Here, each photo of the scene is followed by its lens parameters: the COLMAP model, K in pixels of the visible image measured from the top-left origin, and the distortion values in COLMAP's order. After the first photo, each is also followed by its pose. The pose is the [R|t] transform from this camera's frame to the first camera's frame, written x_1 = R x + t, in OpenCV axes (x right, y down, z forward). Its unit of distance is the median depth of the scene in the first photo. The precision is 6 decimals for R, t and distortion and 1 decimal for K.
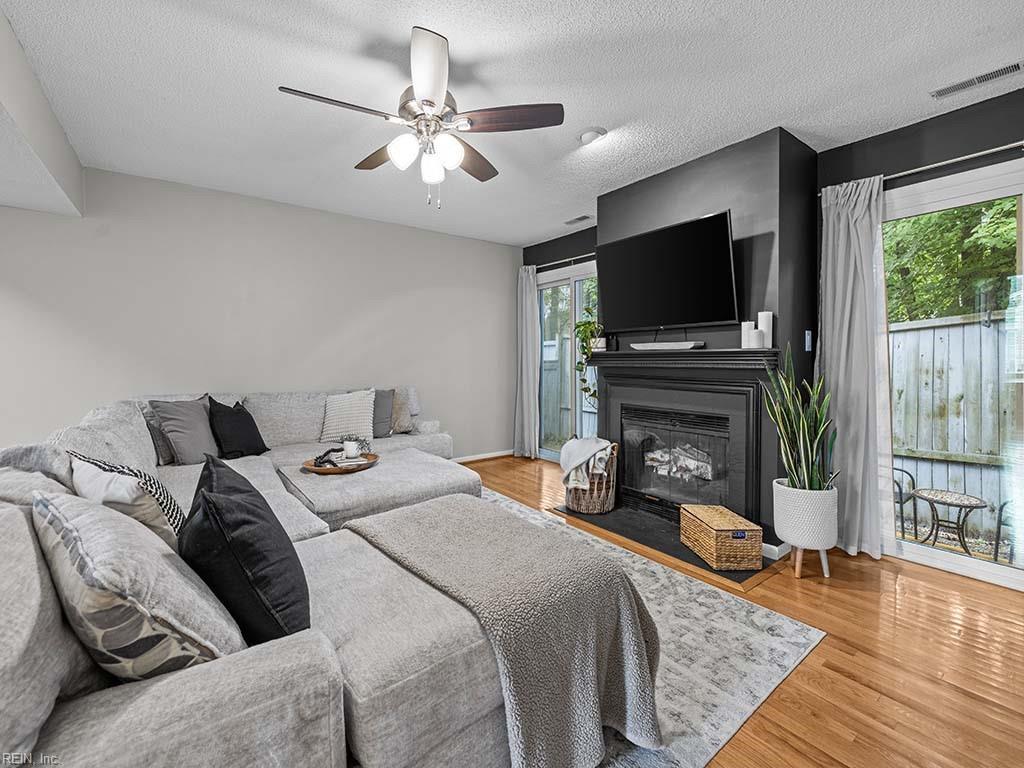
lens RADIAL K [[432.1, 0, 495.5], [0, 432.1, 354.8], [0, 0, 1]] dist [-0.000180, 0.001334]
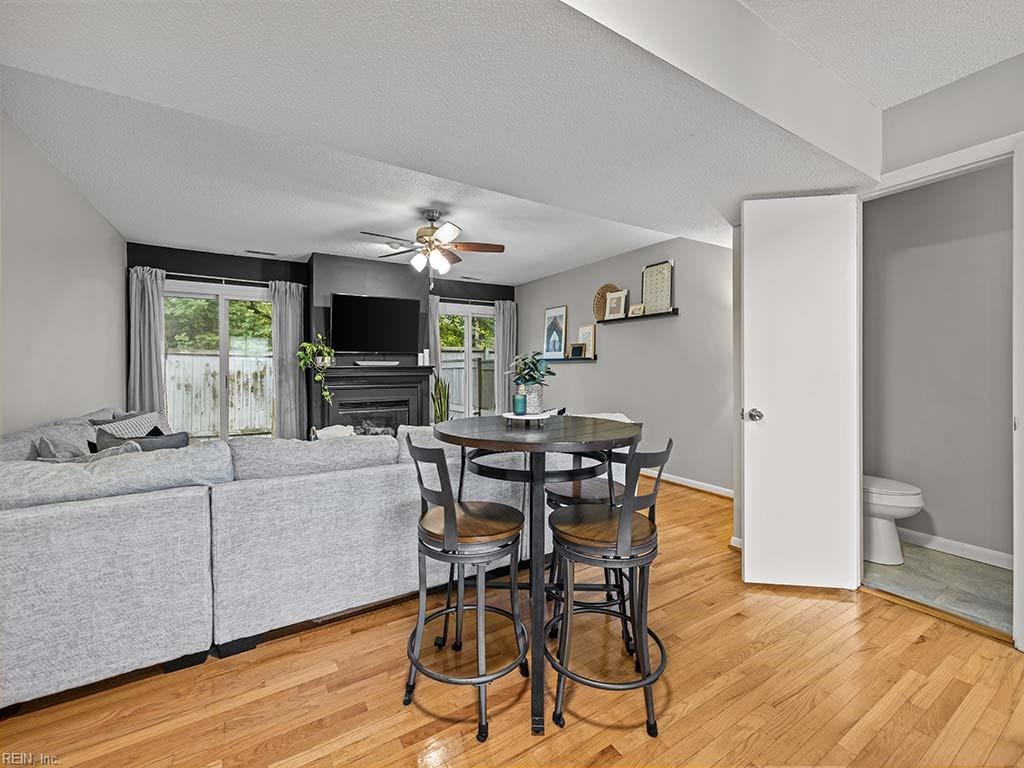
lens RADIAL K [[432.1, 0, 515.0], [0, 432.1, 369.0], [0, 0, 1]] dist [-0.000180, 0.001334]
pose [[0.067905, -0.000373, 0.997692, -1.475687], [0.000216, 1.000000, 0.000359, 0.000762], [-0.997692, 0.000191, 0.067905, 0.386283]]
